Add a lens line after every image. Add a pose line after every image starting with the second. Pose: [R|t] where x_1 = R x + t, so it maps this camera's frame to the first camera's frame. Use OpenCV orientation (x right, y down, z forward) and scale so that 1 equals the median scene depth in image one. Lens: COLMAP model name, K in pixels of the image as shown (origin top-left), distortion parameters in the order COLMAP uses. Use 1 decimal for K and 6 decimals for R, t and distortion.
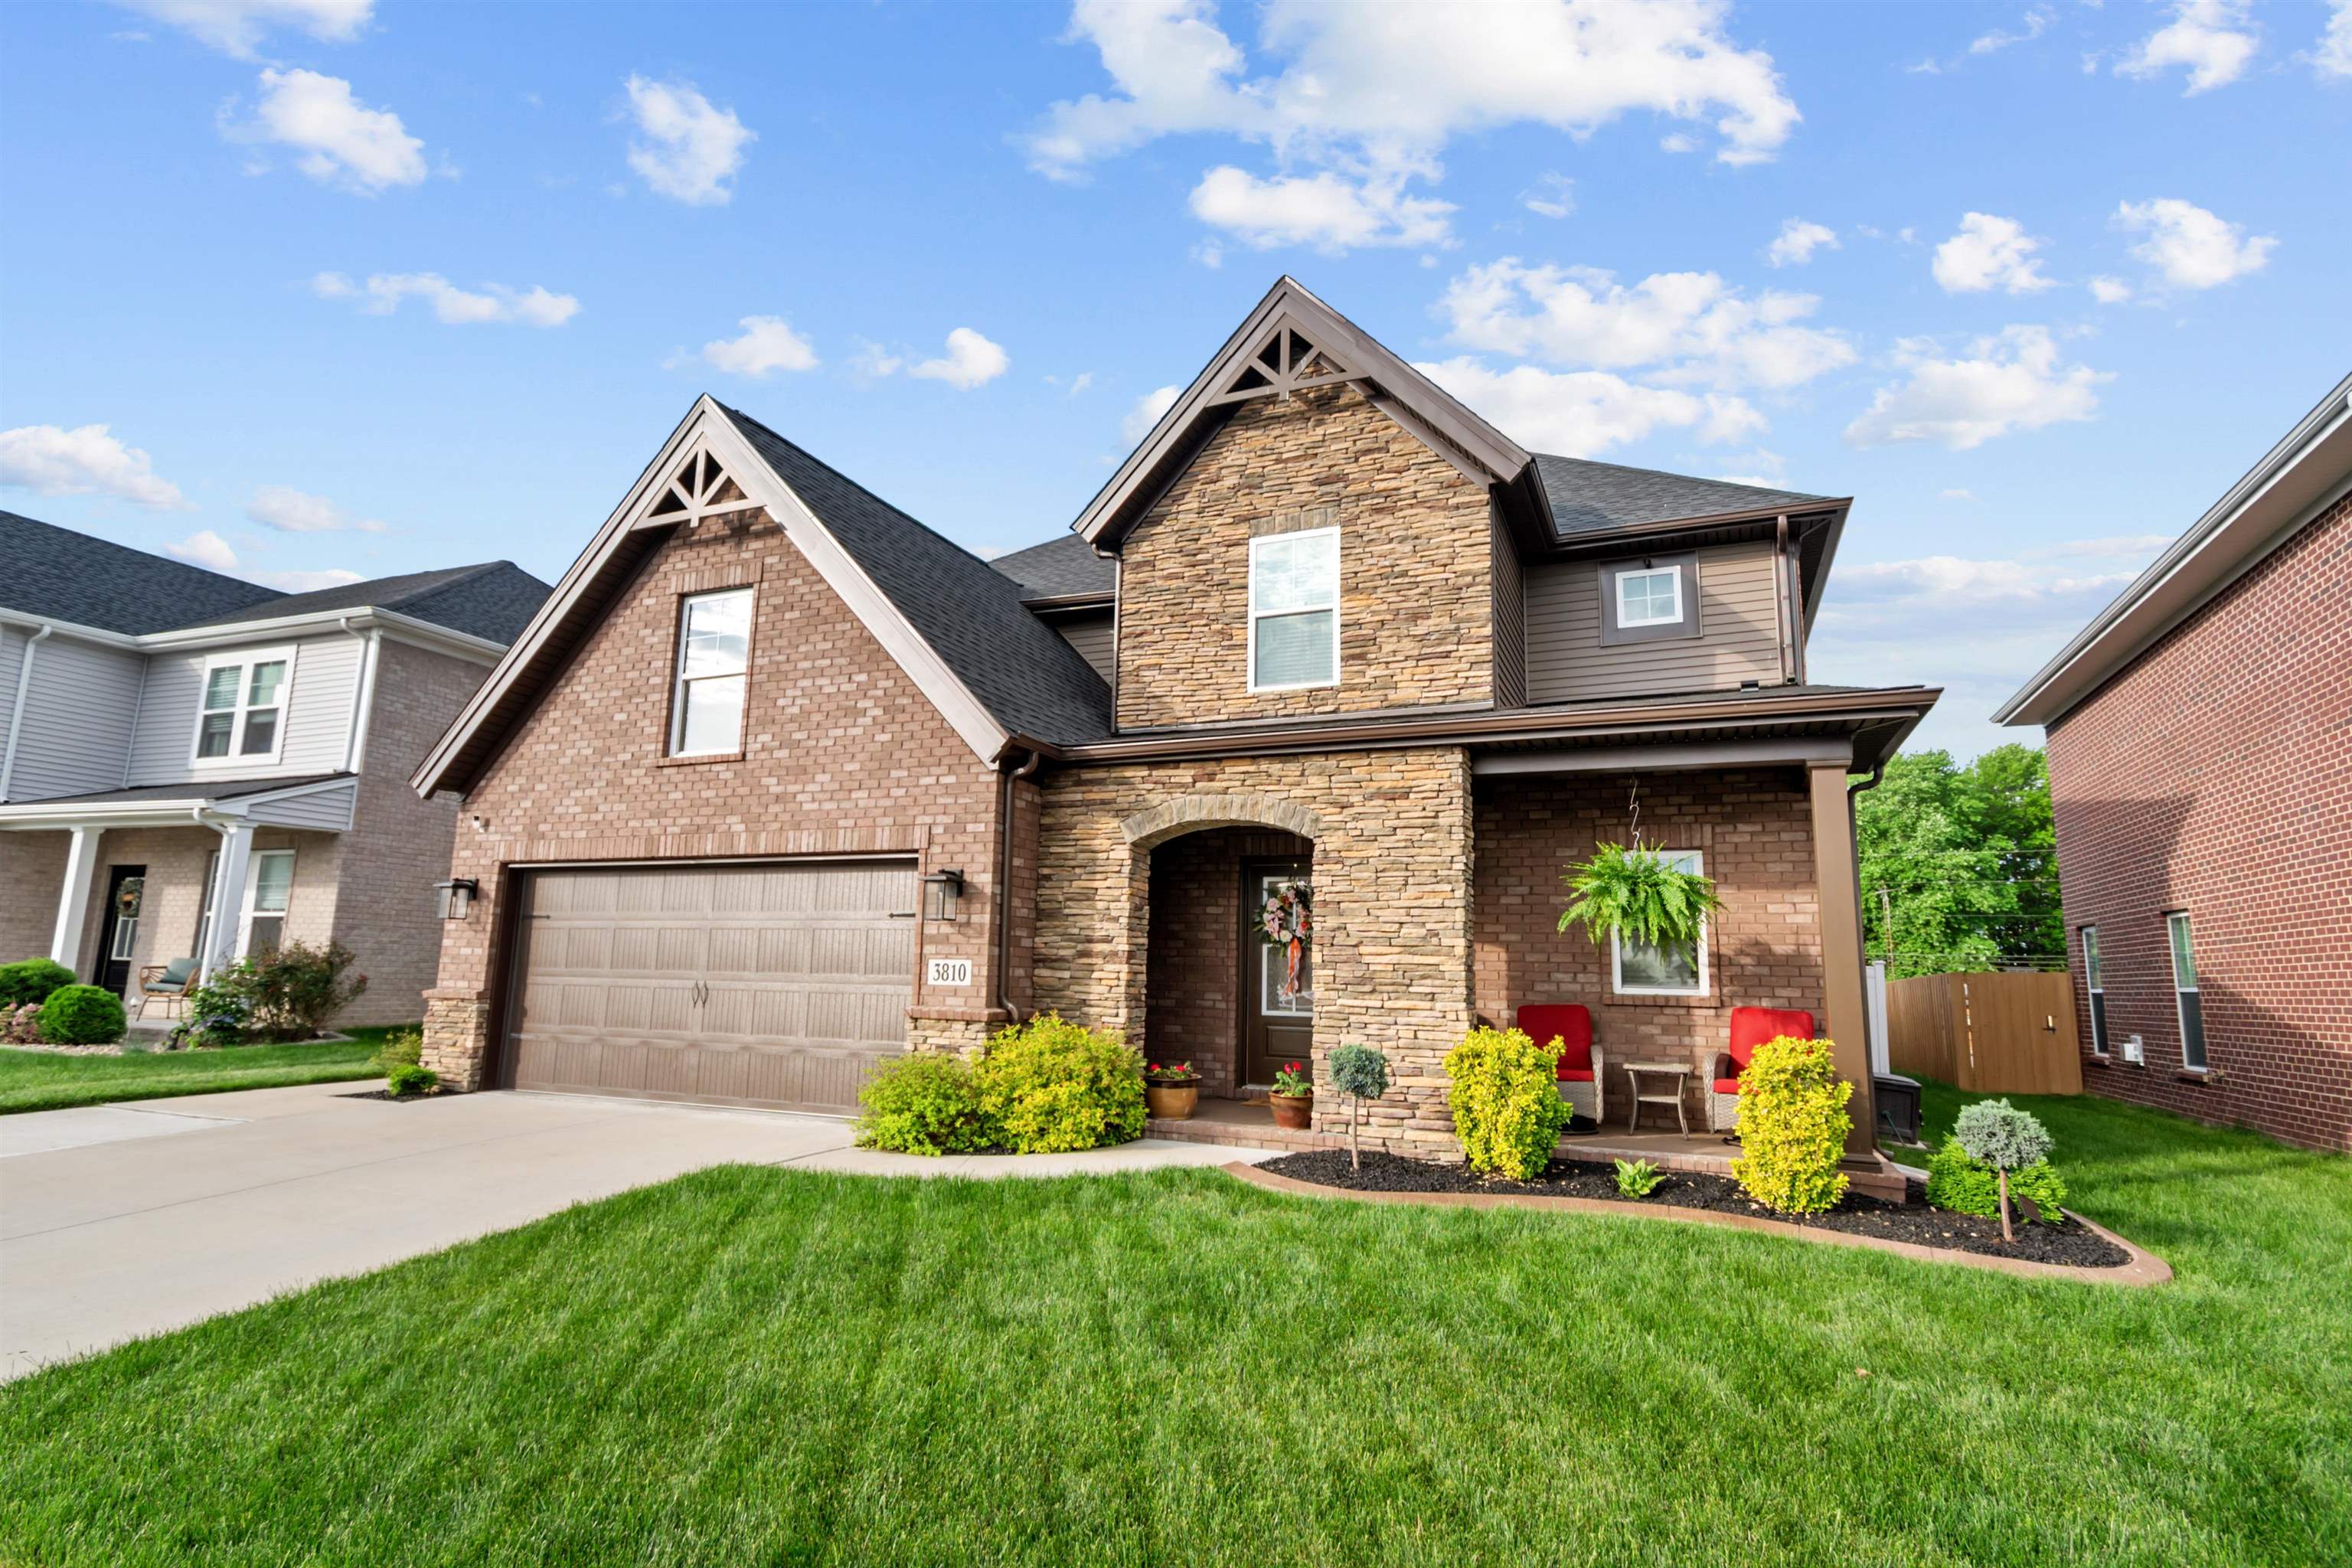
lens RADIAL K [[1176.7, 0, 1176.0], [0, 1176.7, 784.0], [0, 0, 1]] dist [0.002218, 0.000148]
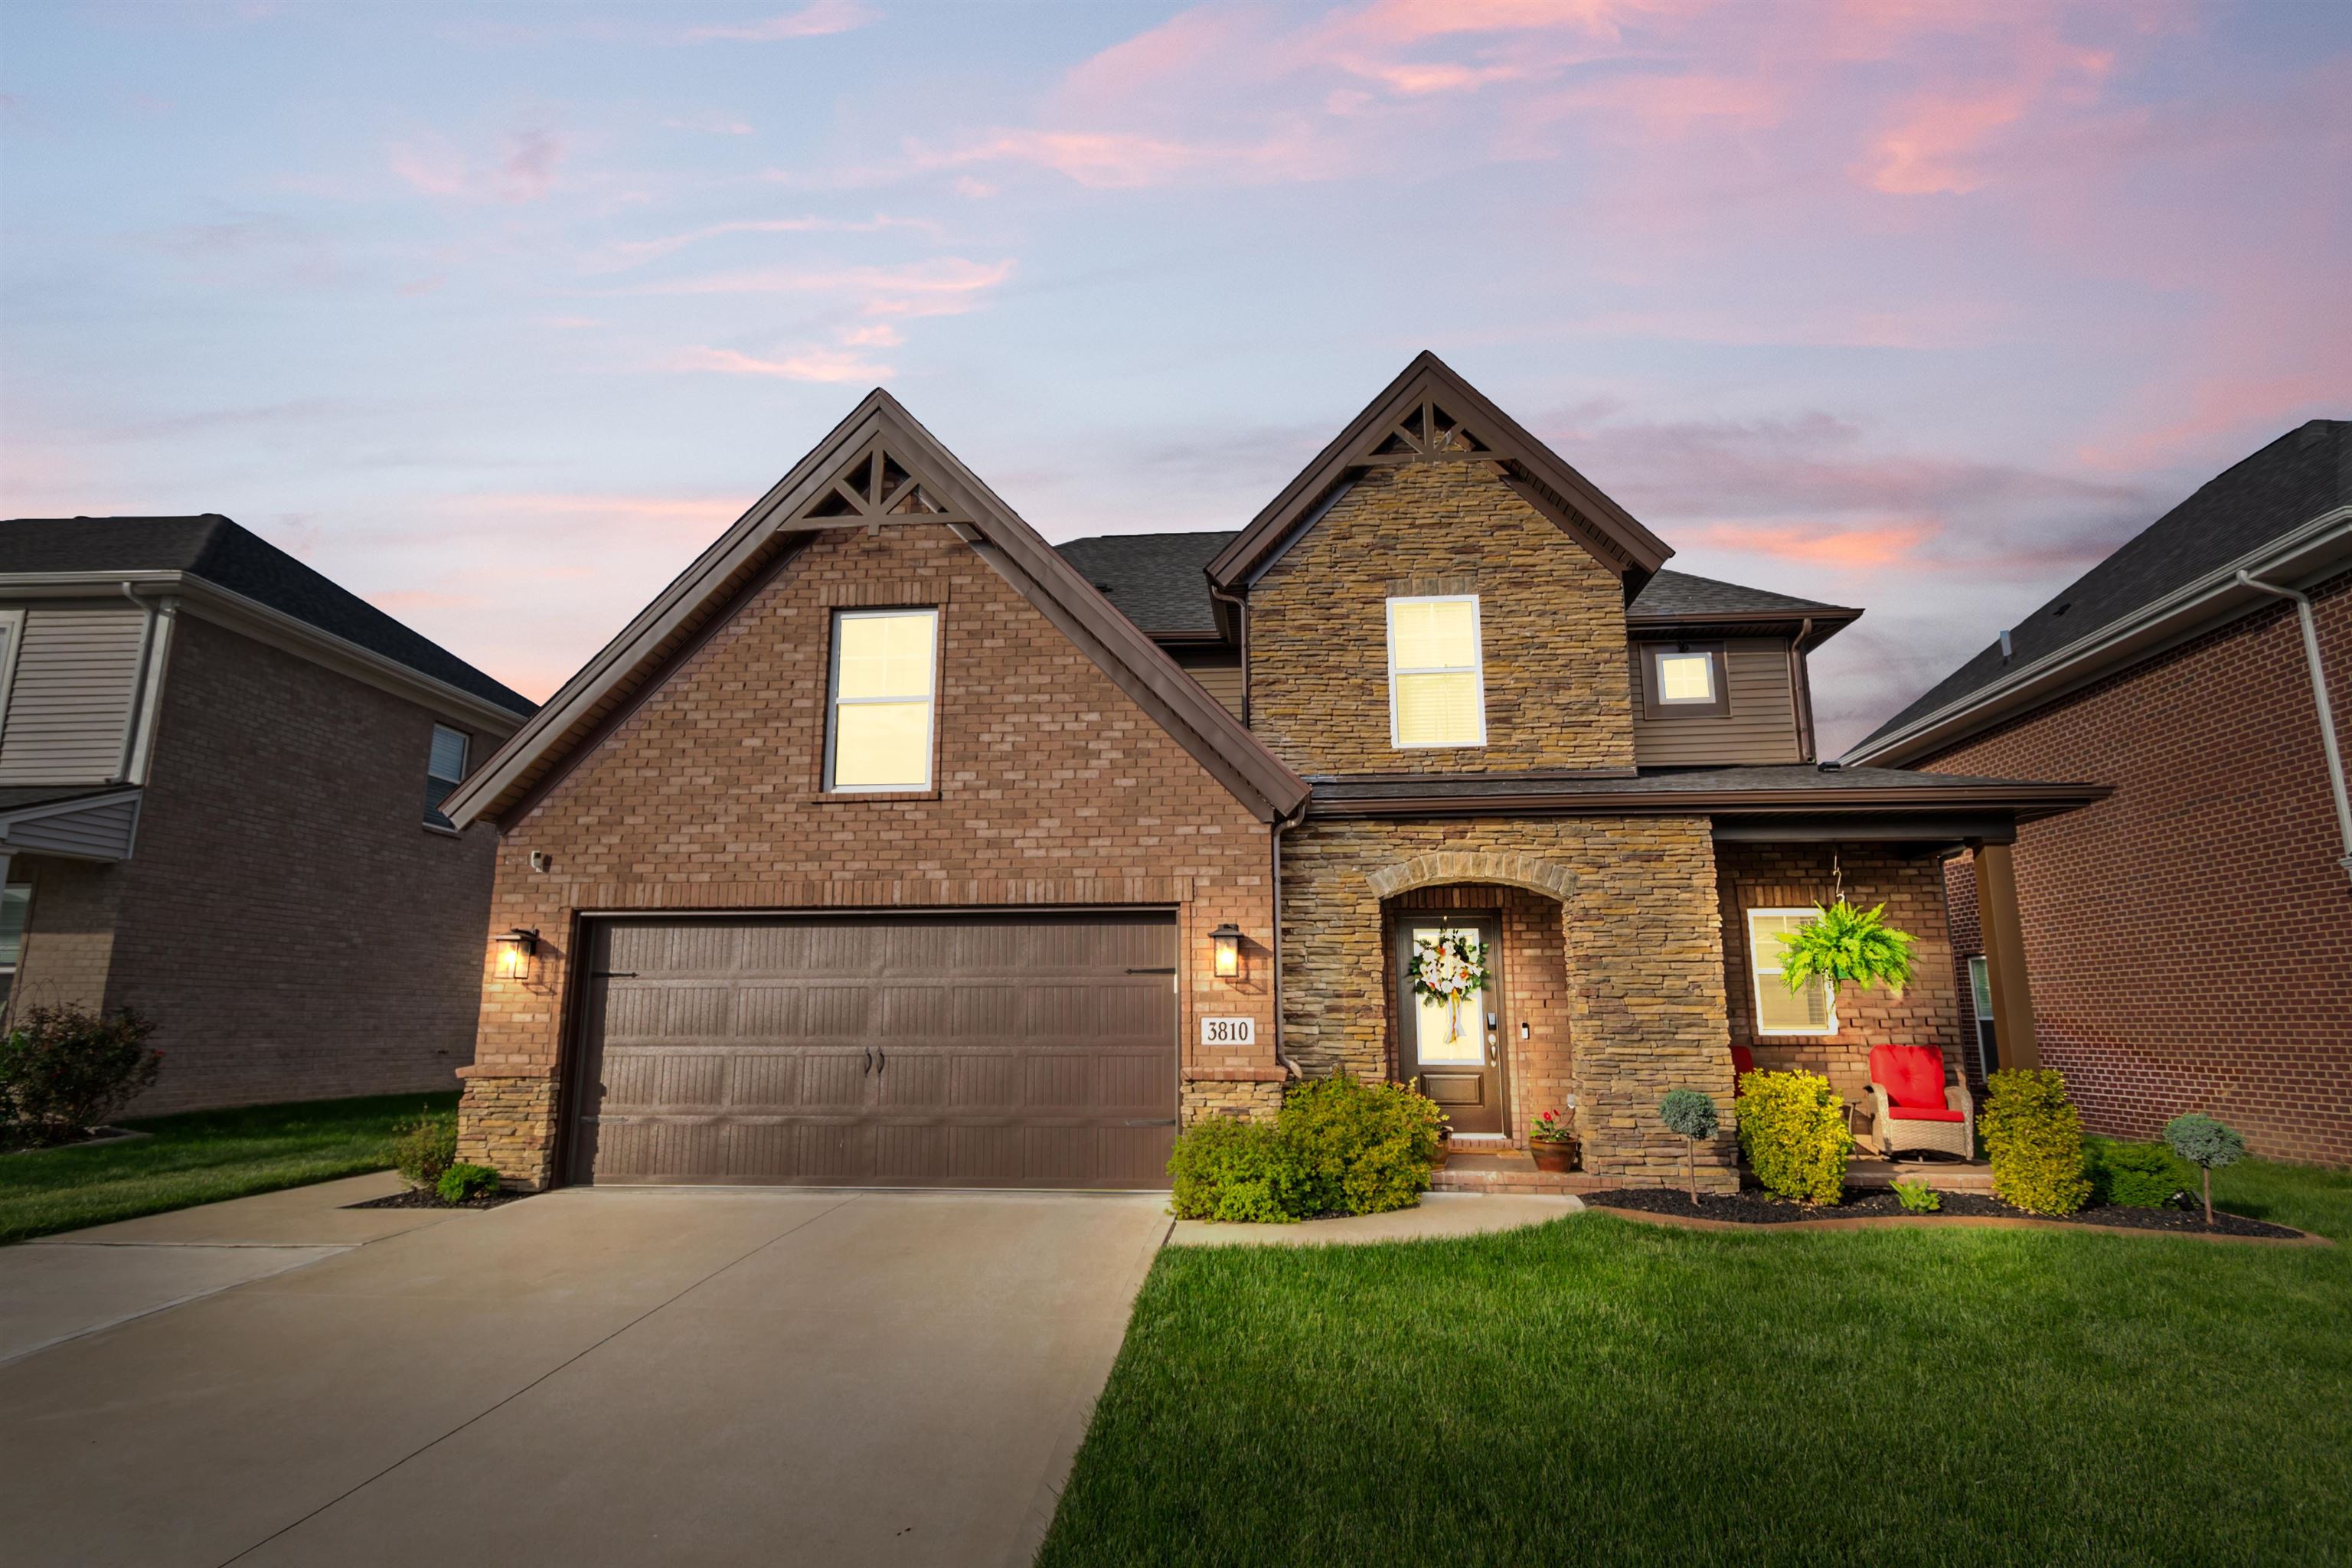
lens RADIAL K [[1222.6, 0, 1176.0], [0, 1222.6, 784.0], [0, 0, 1]] dist [0.002460, 0.000023]
pose [[0.948824, 0.038097, 0.313498, -0.487600], [-0.030045, 0.999084, -0.030476, -0.008974], [-0.314372, 0.019498, 0.949100, 0.052926]]
